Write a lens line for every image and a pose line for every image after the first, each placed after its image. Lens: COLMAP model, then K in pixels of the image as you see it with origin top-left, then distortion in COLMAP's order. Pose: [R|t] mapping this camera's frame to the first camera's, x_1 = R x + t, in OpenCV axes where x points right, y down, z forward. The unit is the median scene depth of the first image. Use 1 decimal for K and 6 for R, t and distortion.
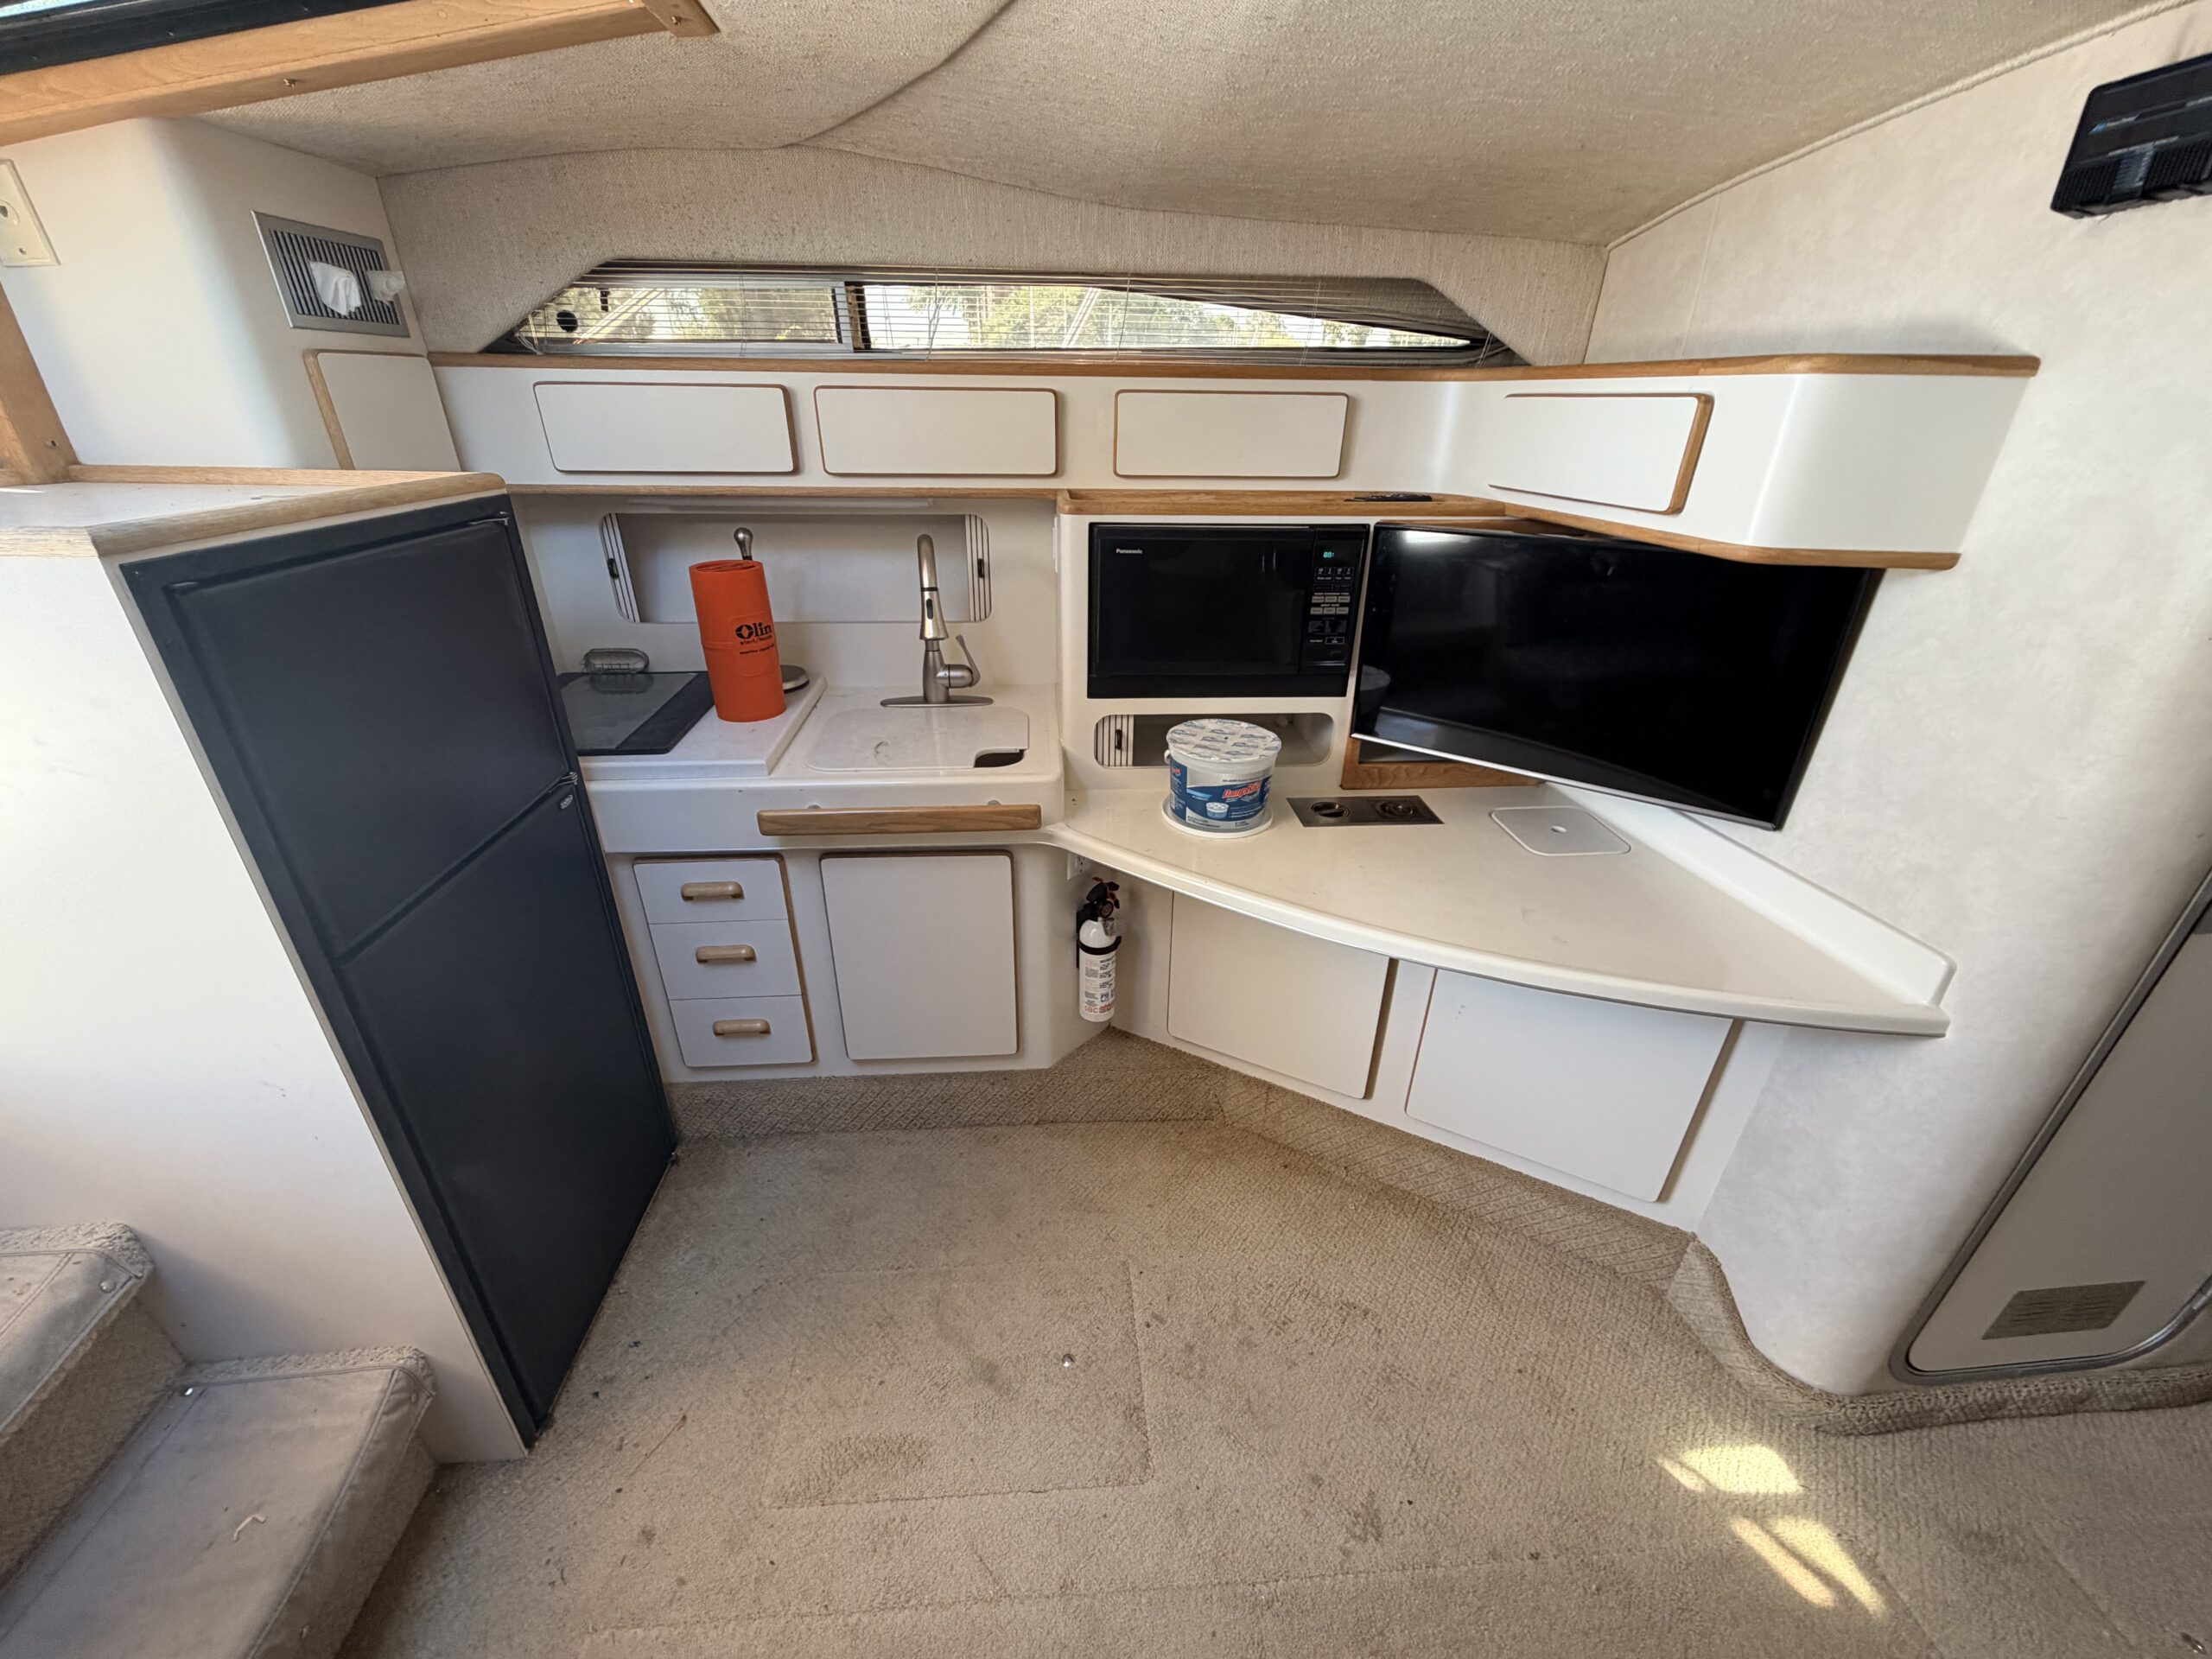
lens RADIAL K [[875.0, 0, 1101.8], [0, 875.0, 829.2], [0, 0, 1]] dist [0.000156, -0.000257]
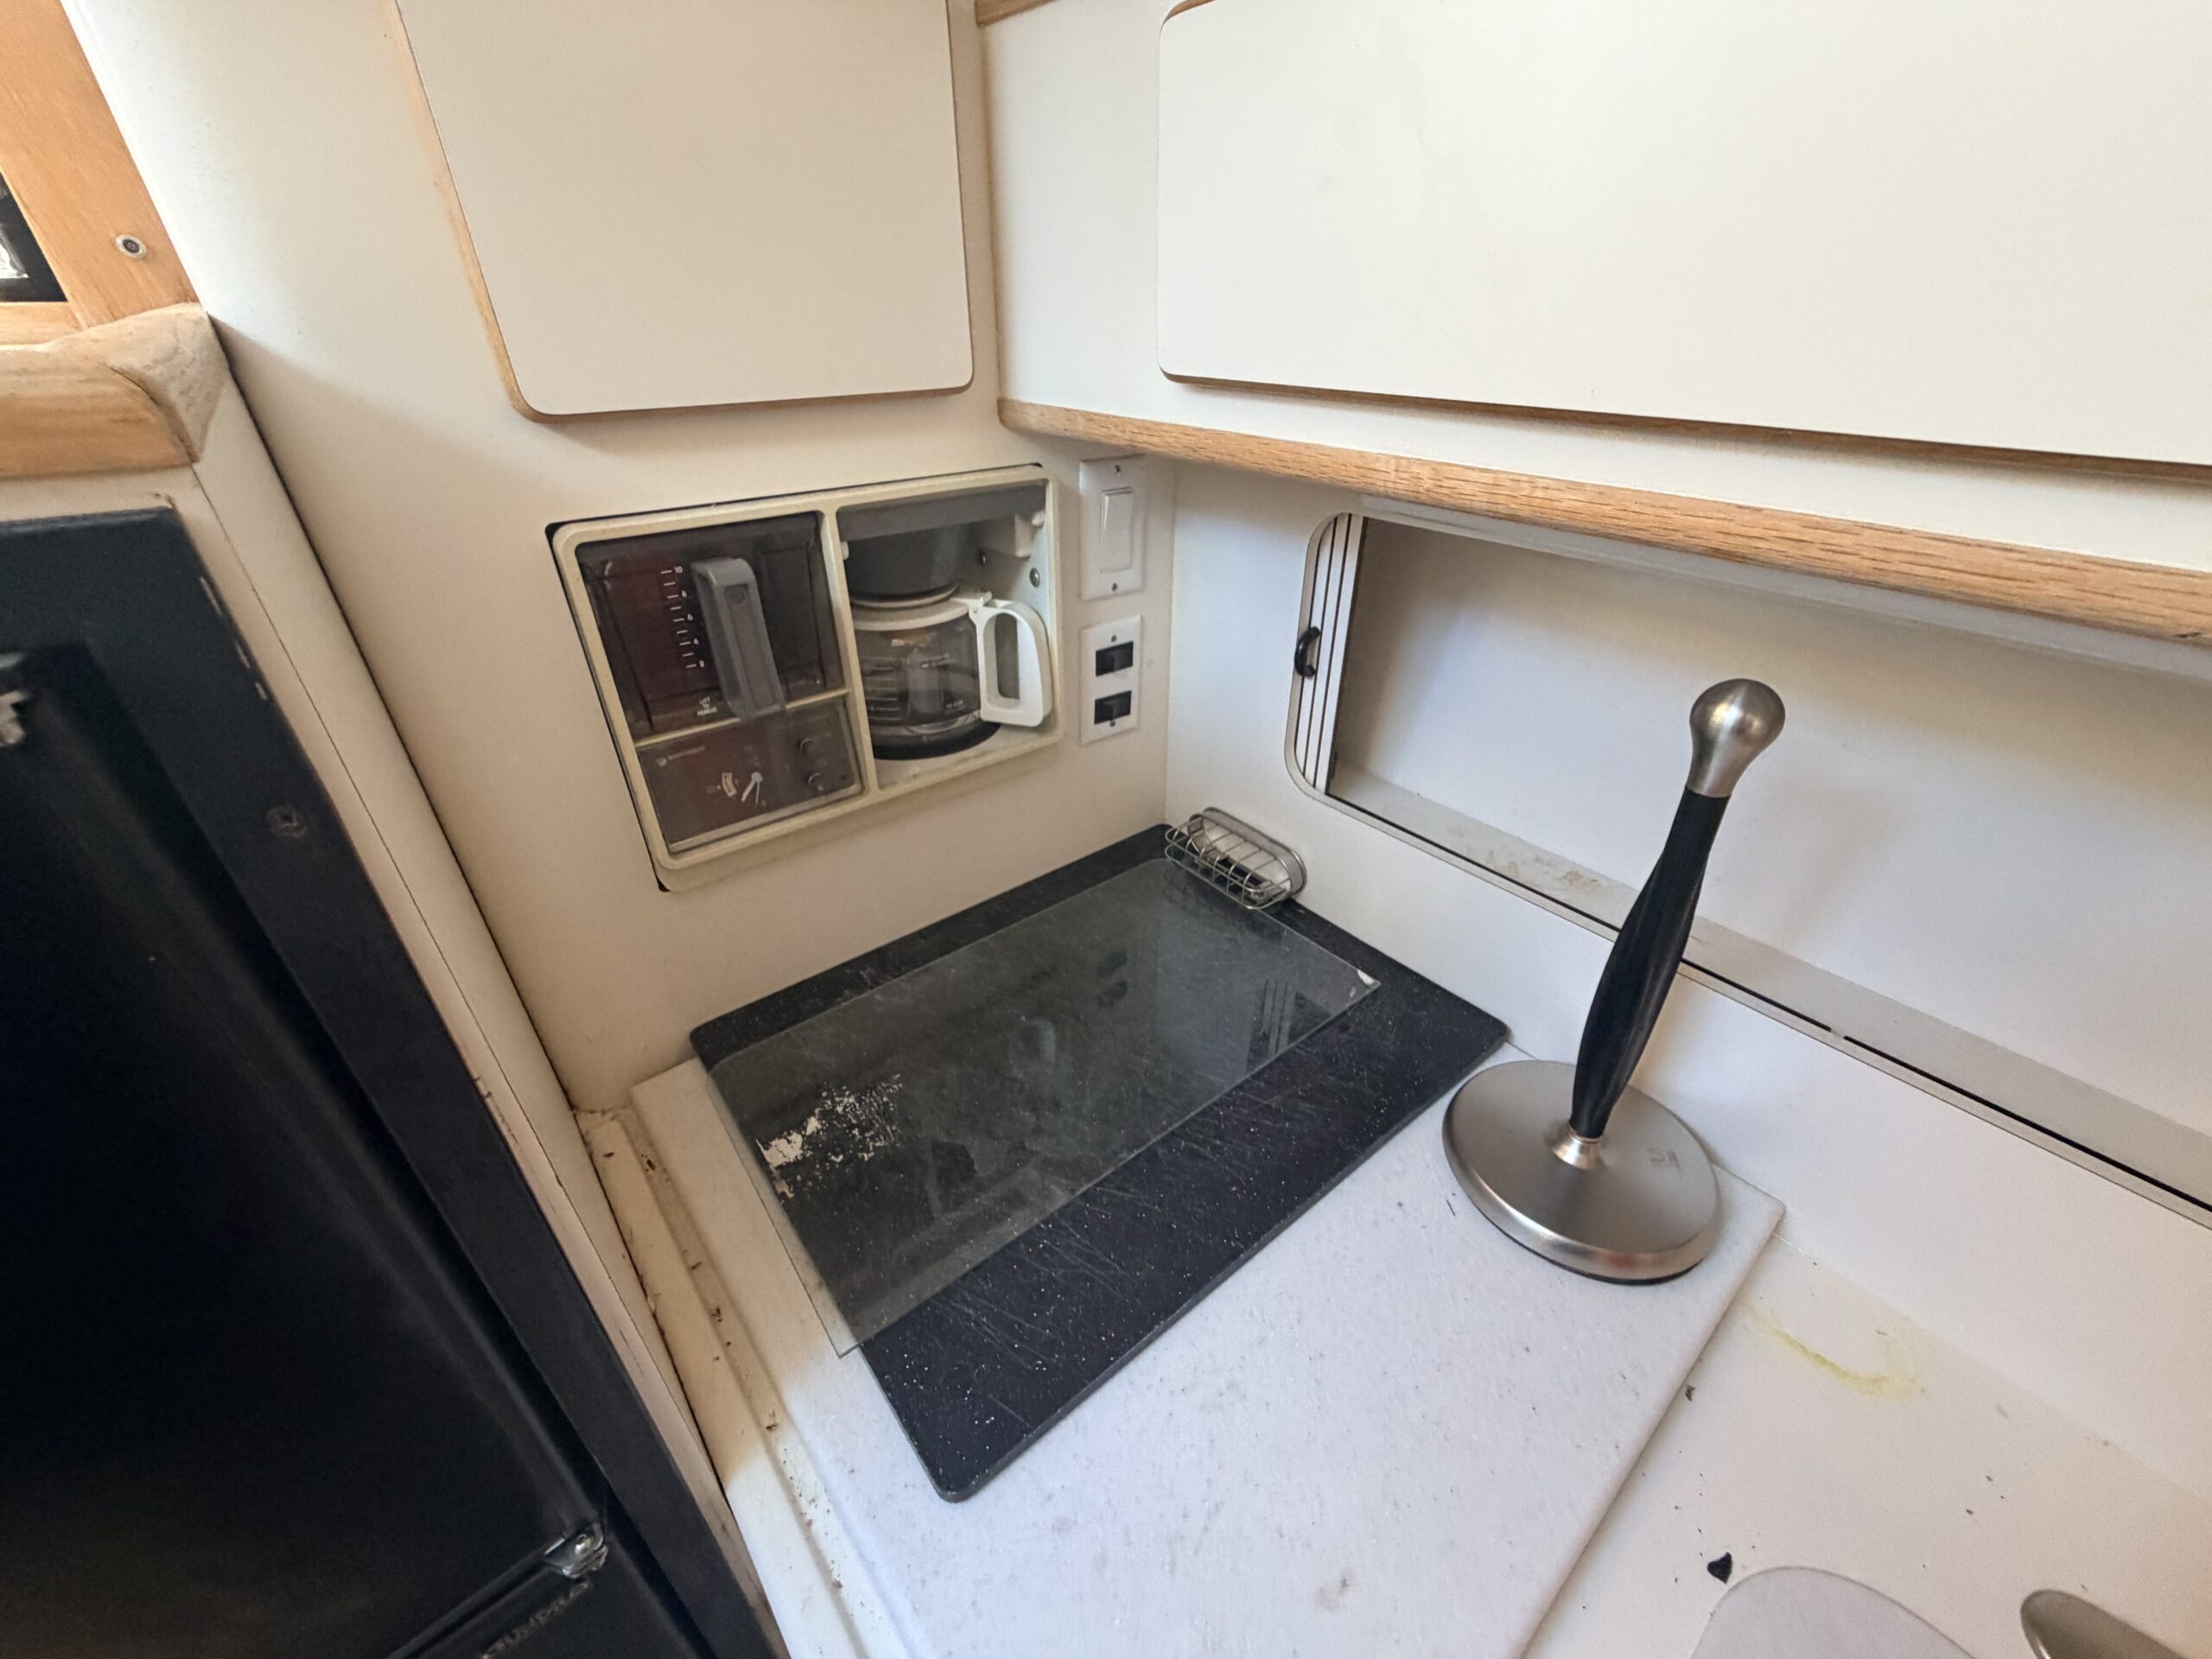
lens RADIAL K [[882.4, 0, 1101.8], [0, 882.4, 827.3], [0, 0, 1]] dist [0.001265, -0.000120]
pose [[0.578755, 0.410653, -0.704561, -0.369353], [-0.351146, 0.905256, 0.239182, -0.339536], [0.736029, 0.108976, 0.668121, 0.813199]]
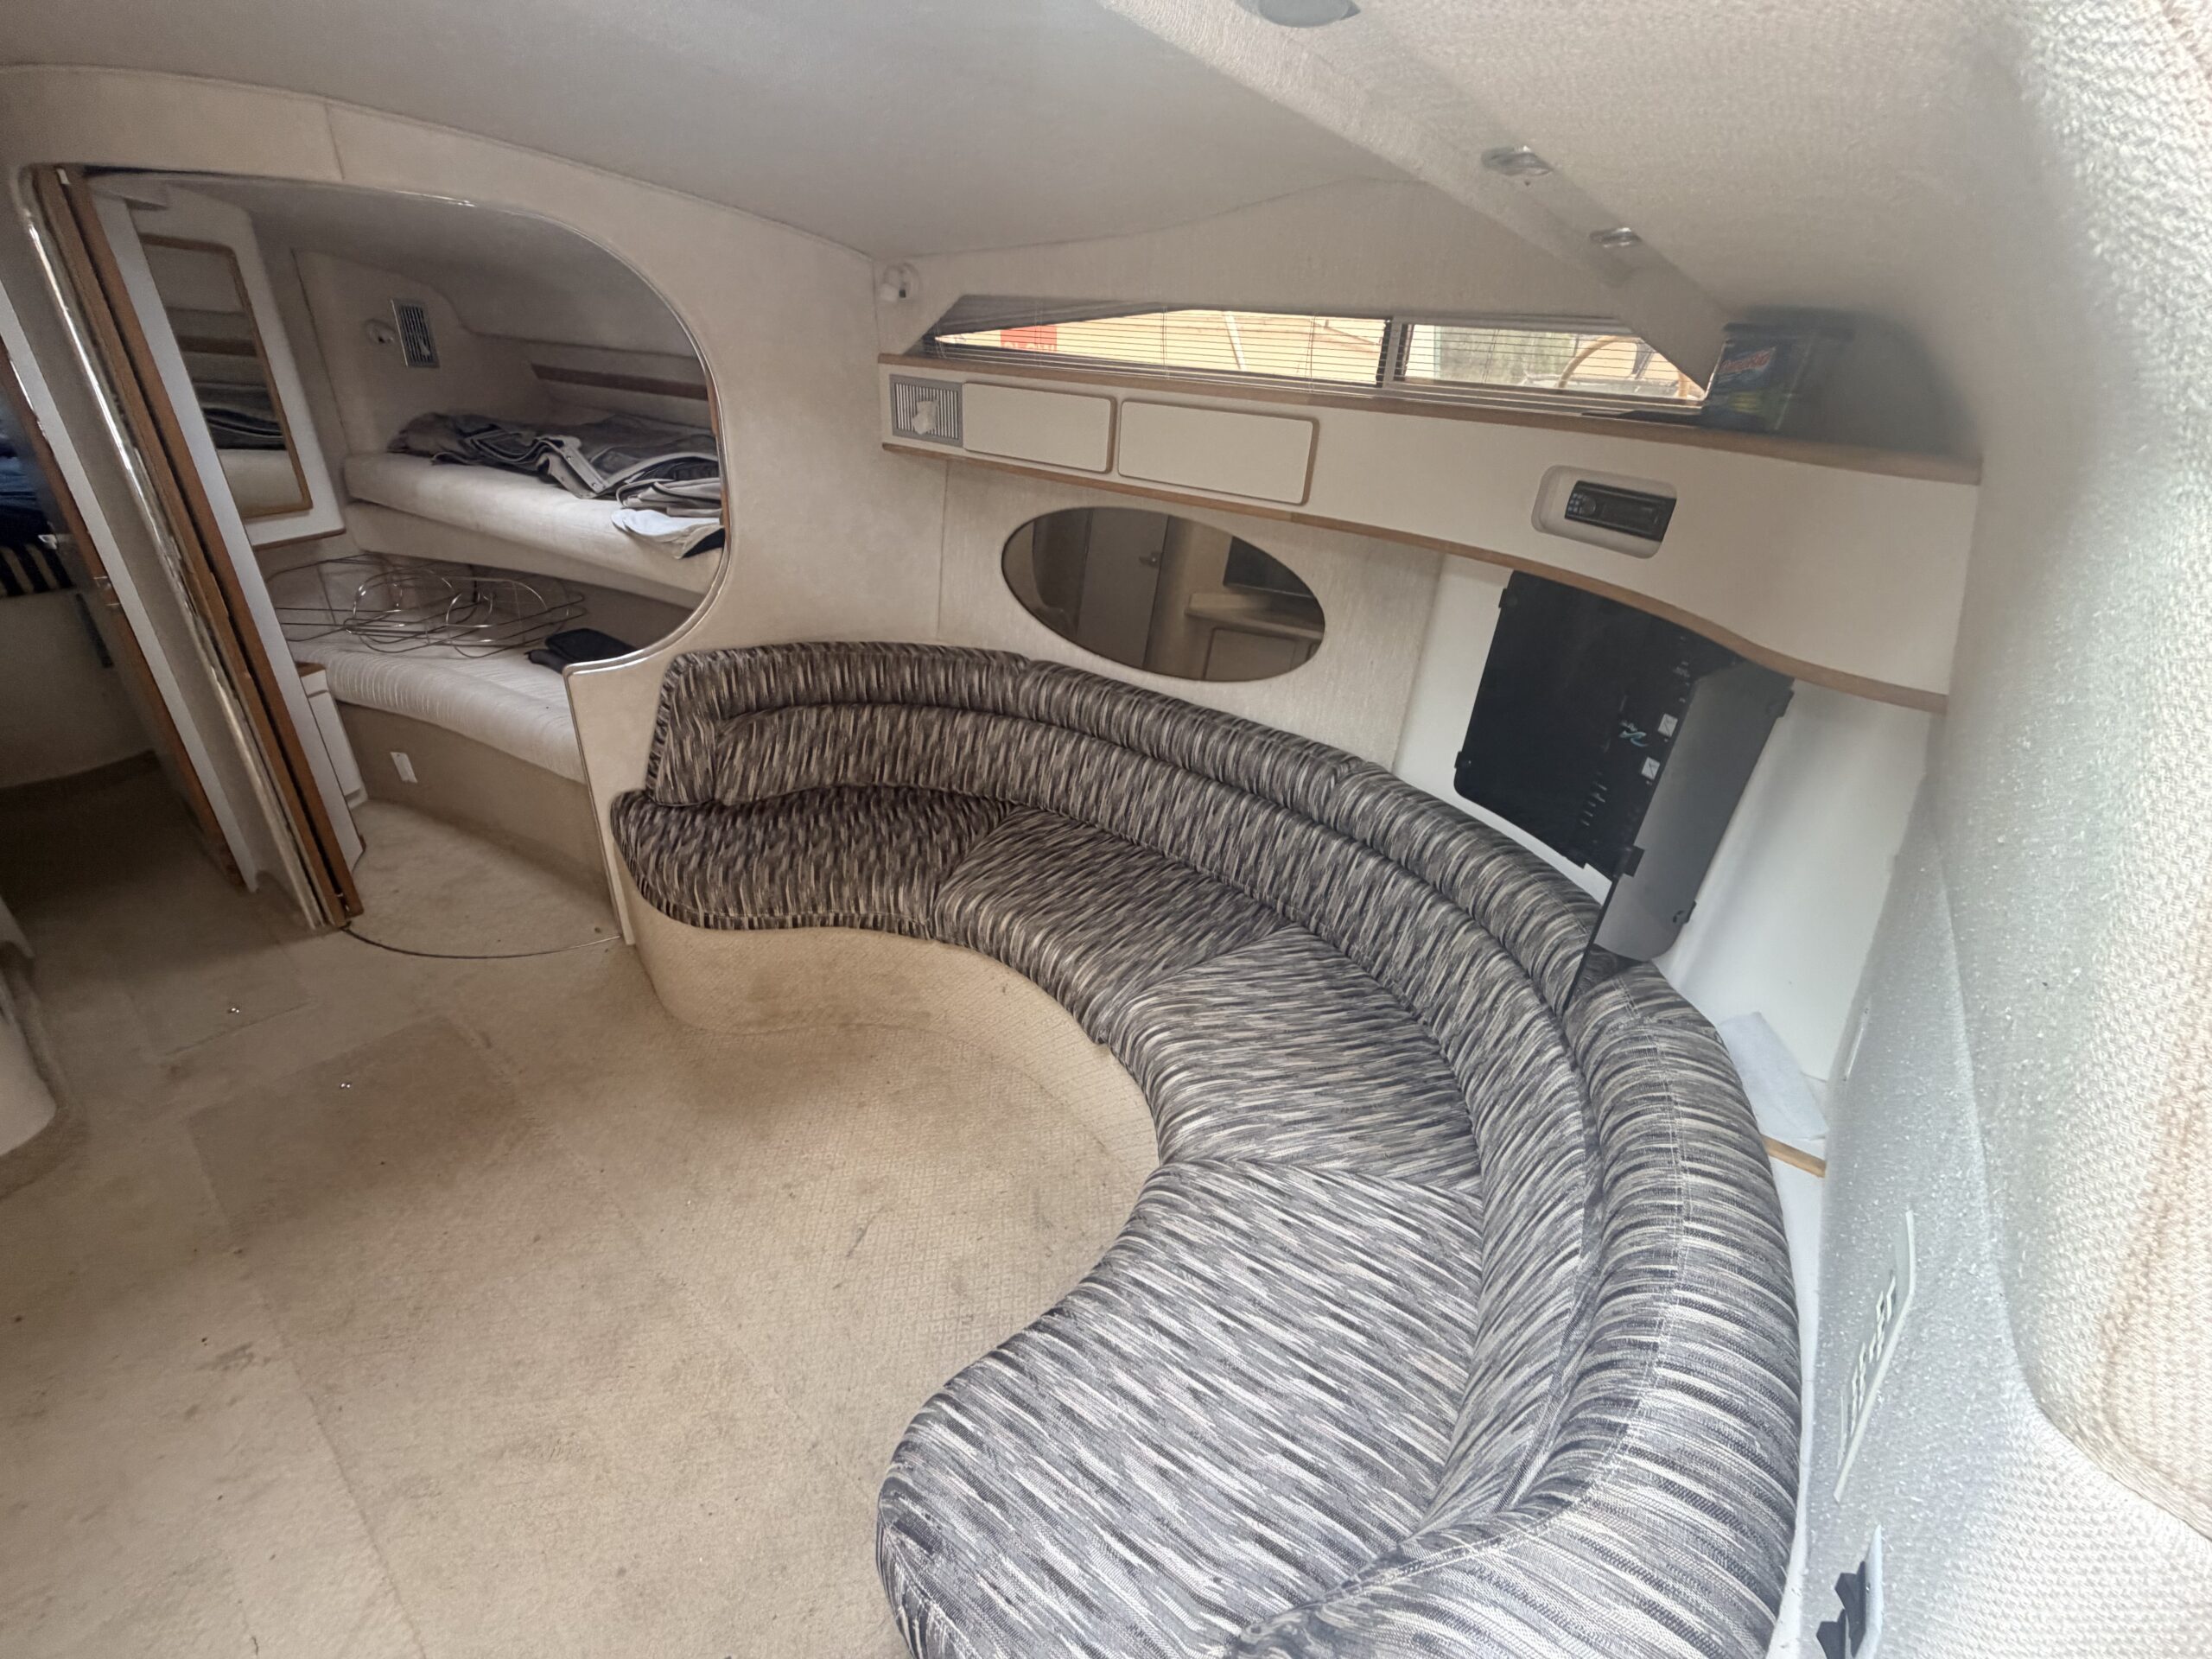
lens RADIAL K [[882.4, 0, 1101.8], [0, 882.4, 827.3], [0, 0, 1]] dist [0.001265, -0.000120]
pose [[-0.731288, -0.371170, 0.572233, -0.706497], [0.229342, 0.656308, 0.718792, -0.164634], [-0.642356, 0.656881, -0.394825, 0.224805]]
